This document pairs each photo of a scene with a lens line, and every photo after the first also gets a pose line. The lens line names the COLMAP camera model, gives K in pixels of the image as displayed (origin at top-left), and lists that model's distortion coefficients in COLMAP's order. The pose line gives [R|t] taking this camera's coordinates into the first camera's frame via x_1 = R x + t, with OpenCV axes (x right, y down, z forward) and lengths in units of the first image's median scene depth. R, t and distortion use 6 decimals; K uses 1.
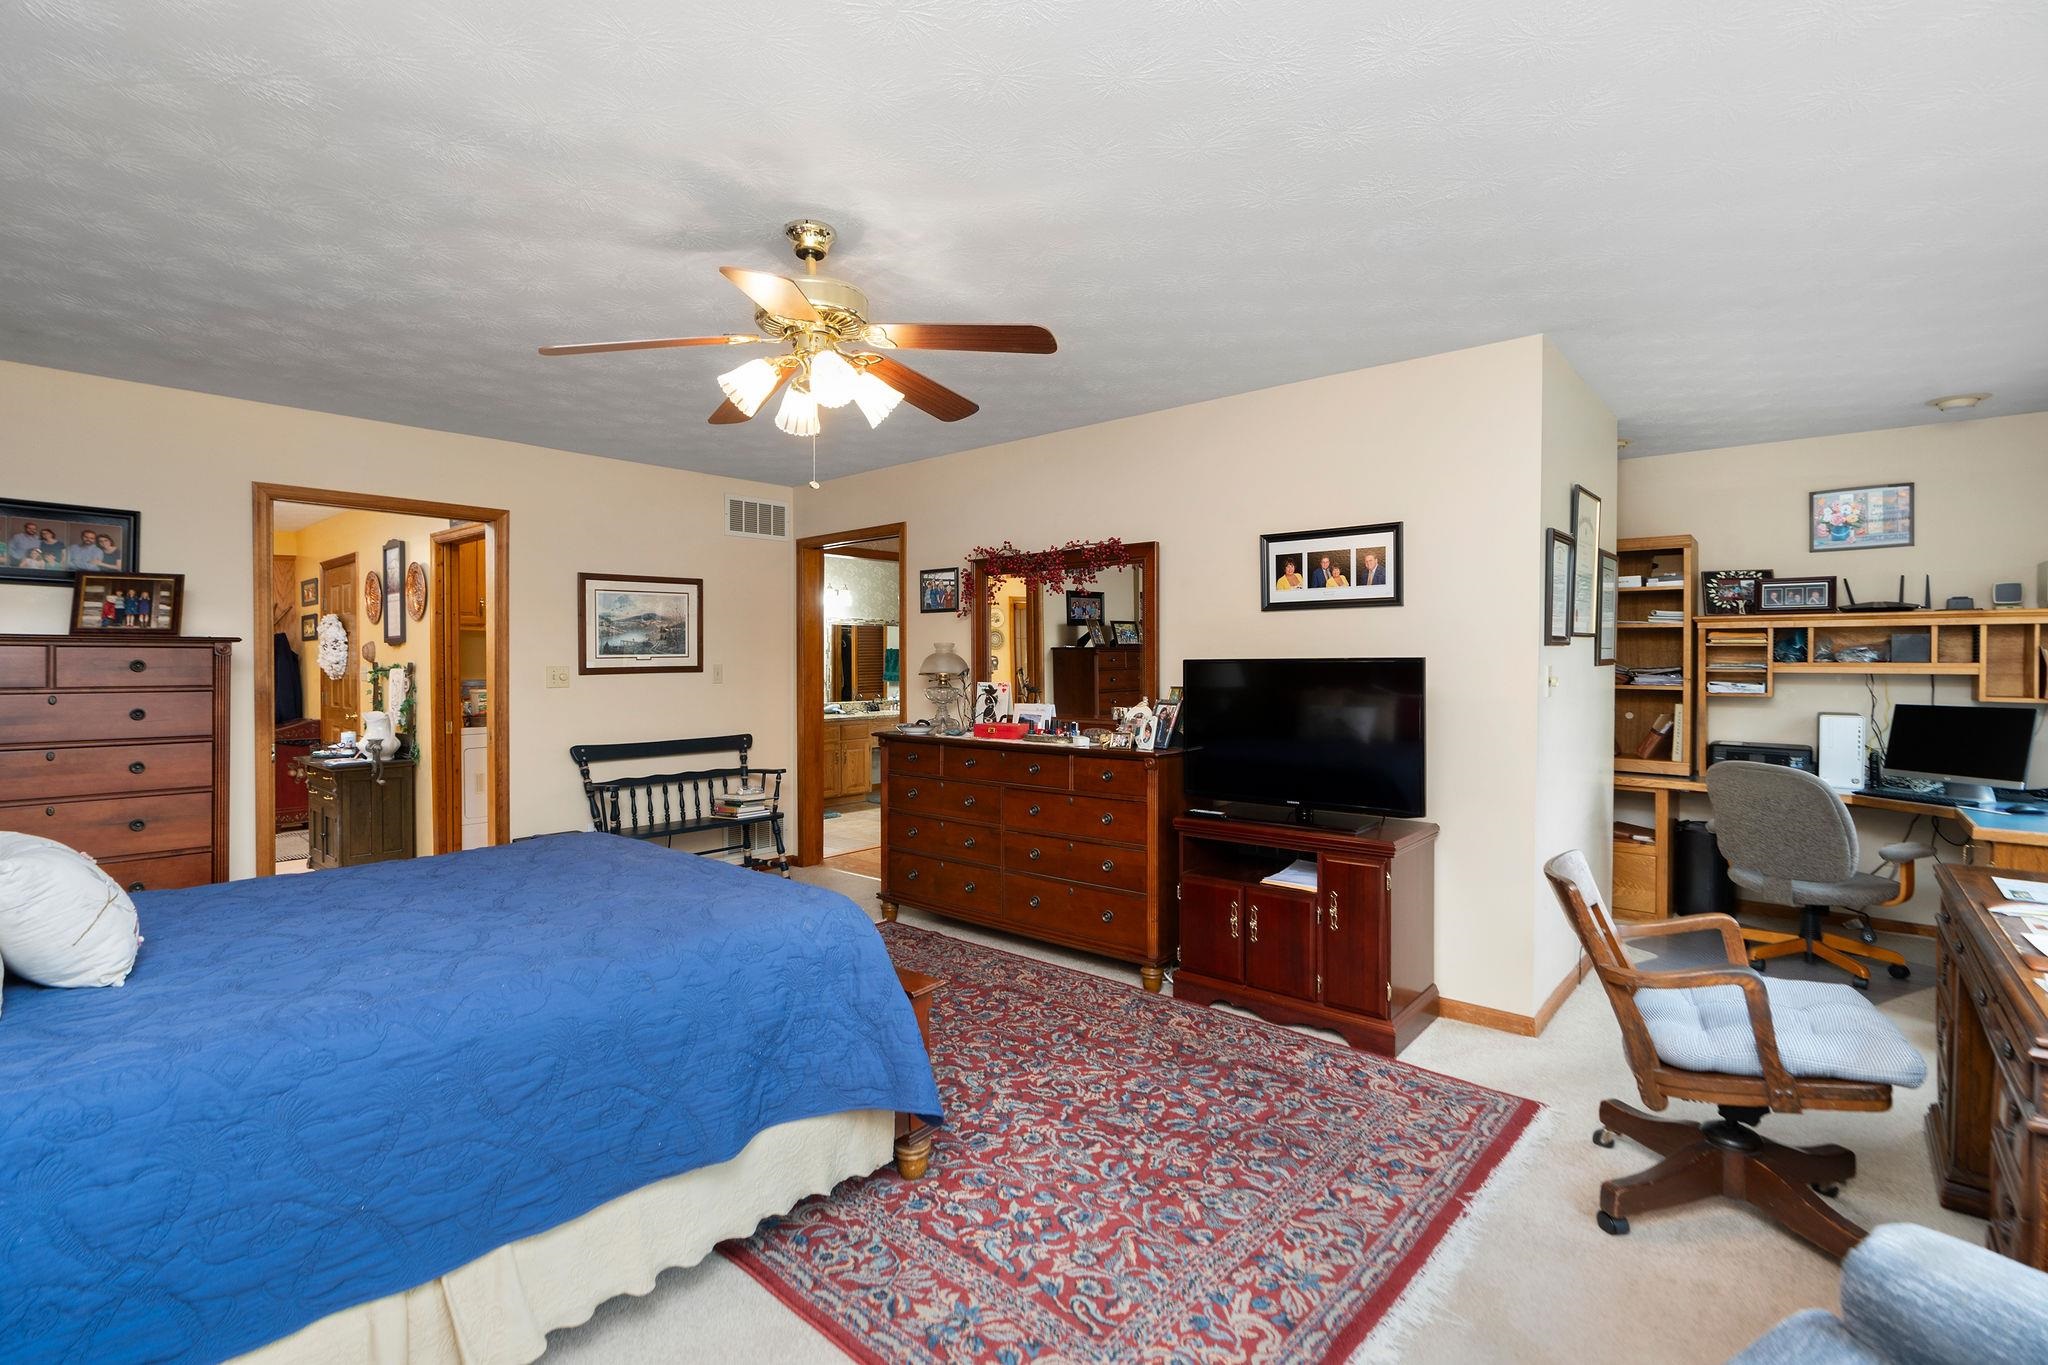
lens RADIAL K [[935.3, 0, 1027.7], [0, 935.3, 672.9], [0, 0, 1]] dist [-0.004682, -0.000331]
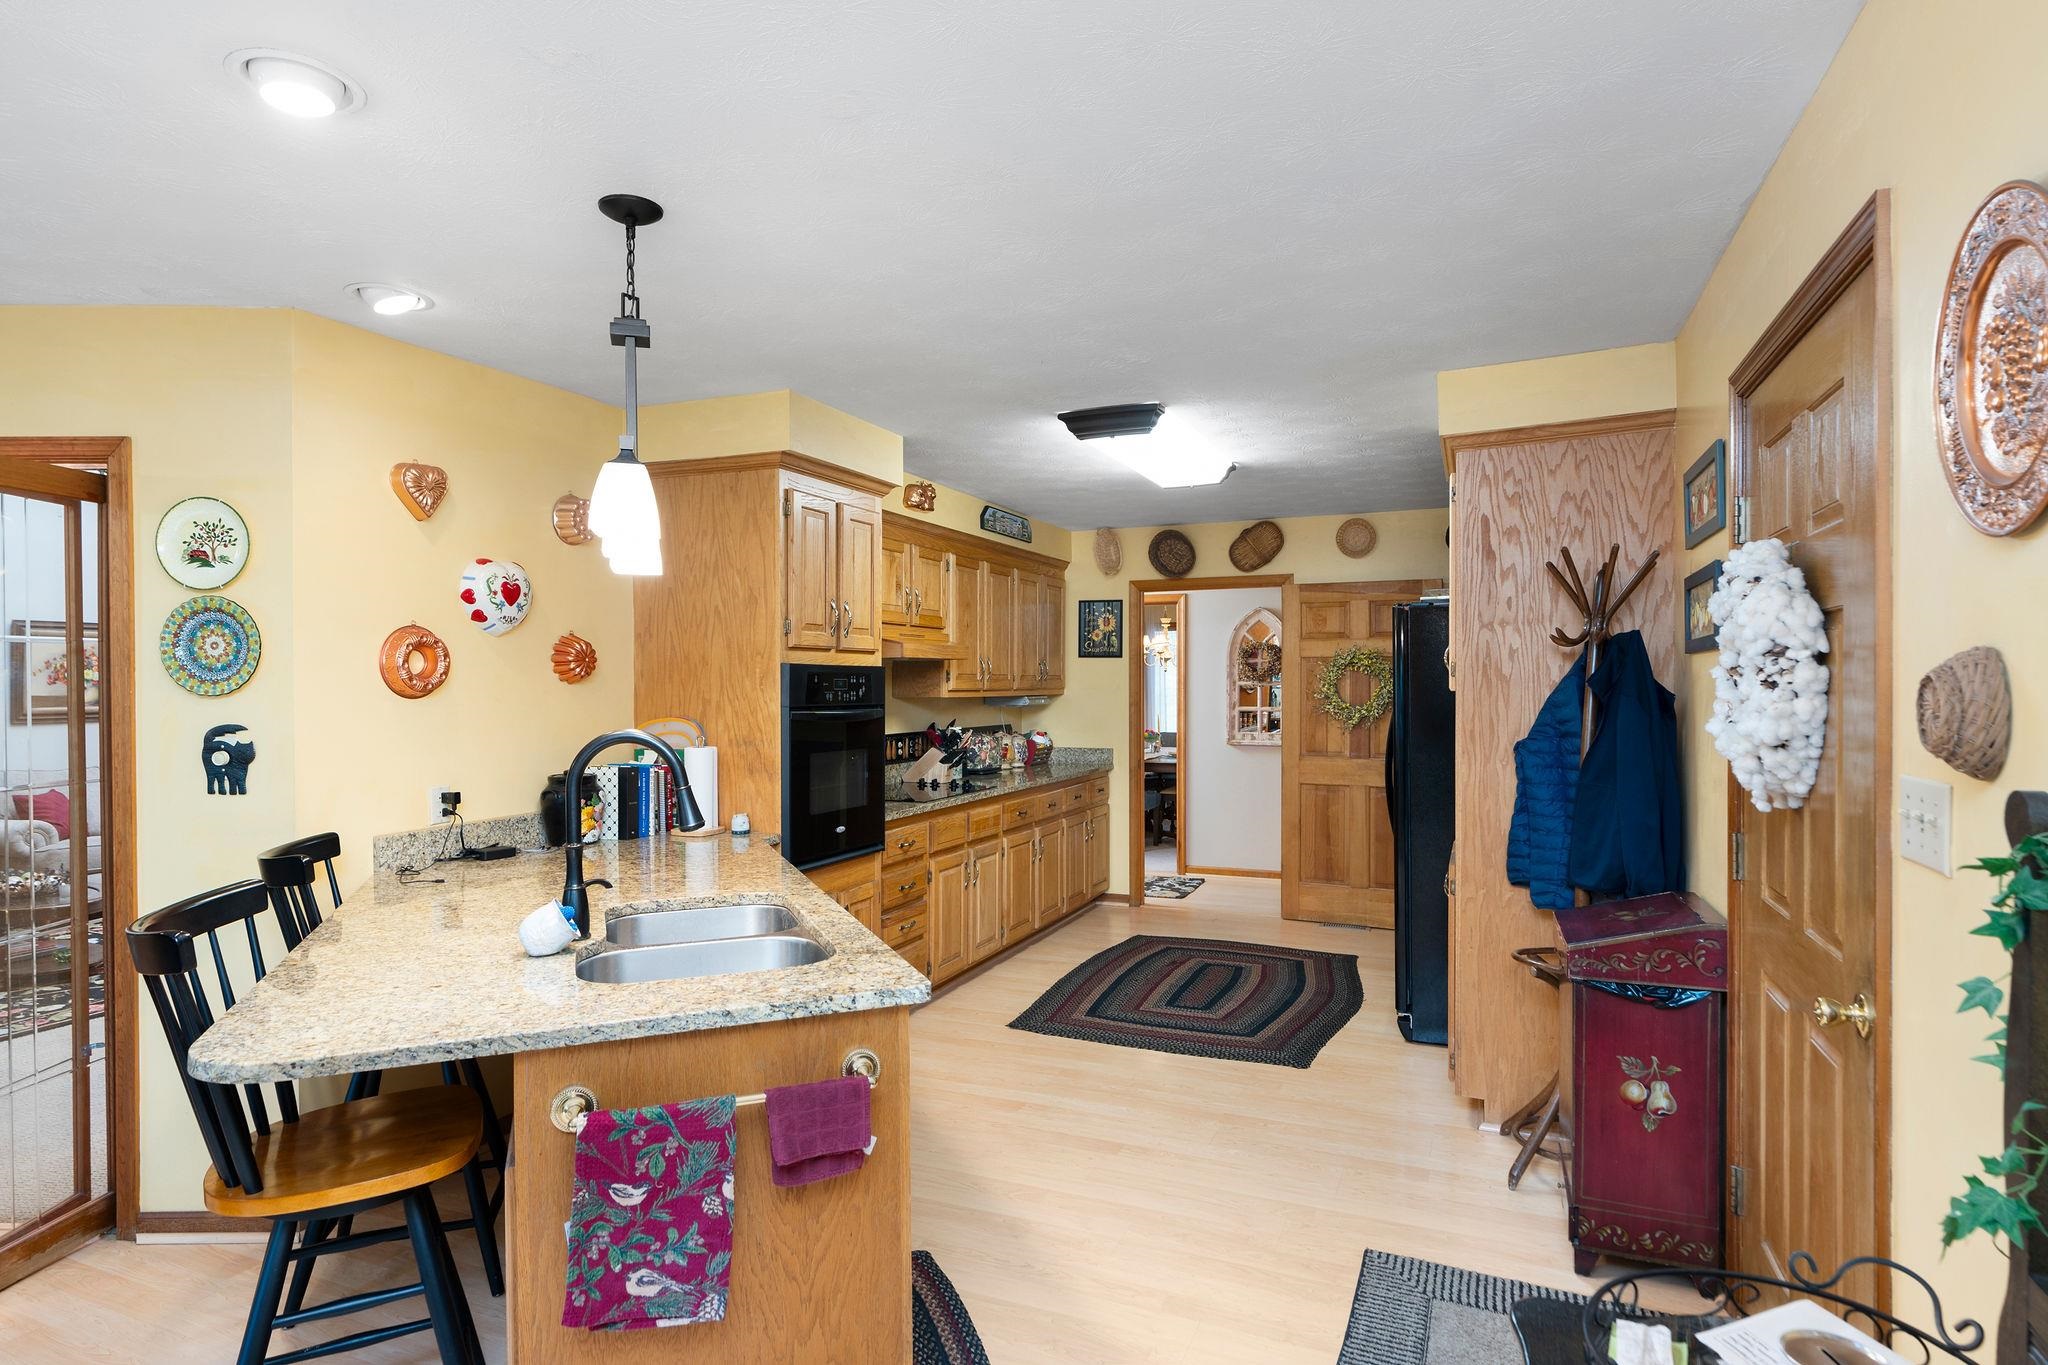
lens RADIAL K [[1119.4, 0, 1024.5], [0, 1119.4, 682.9], [0, 0, 1]] dist [-0.002508, -0.000588]
pose [[0.318720, 0.000969, -0.947848, -0.533396], [-0.004541, 0.999990, -0.000505, -0.025040], [0.947838, 0.004465, 0.318721, 0.727852]]
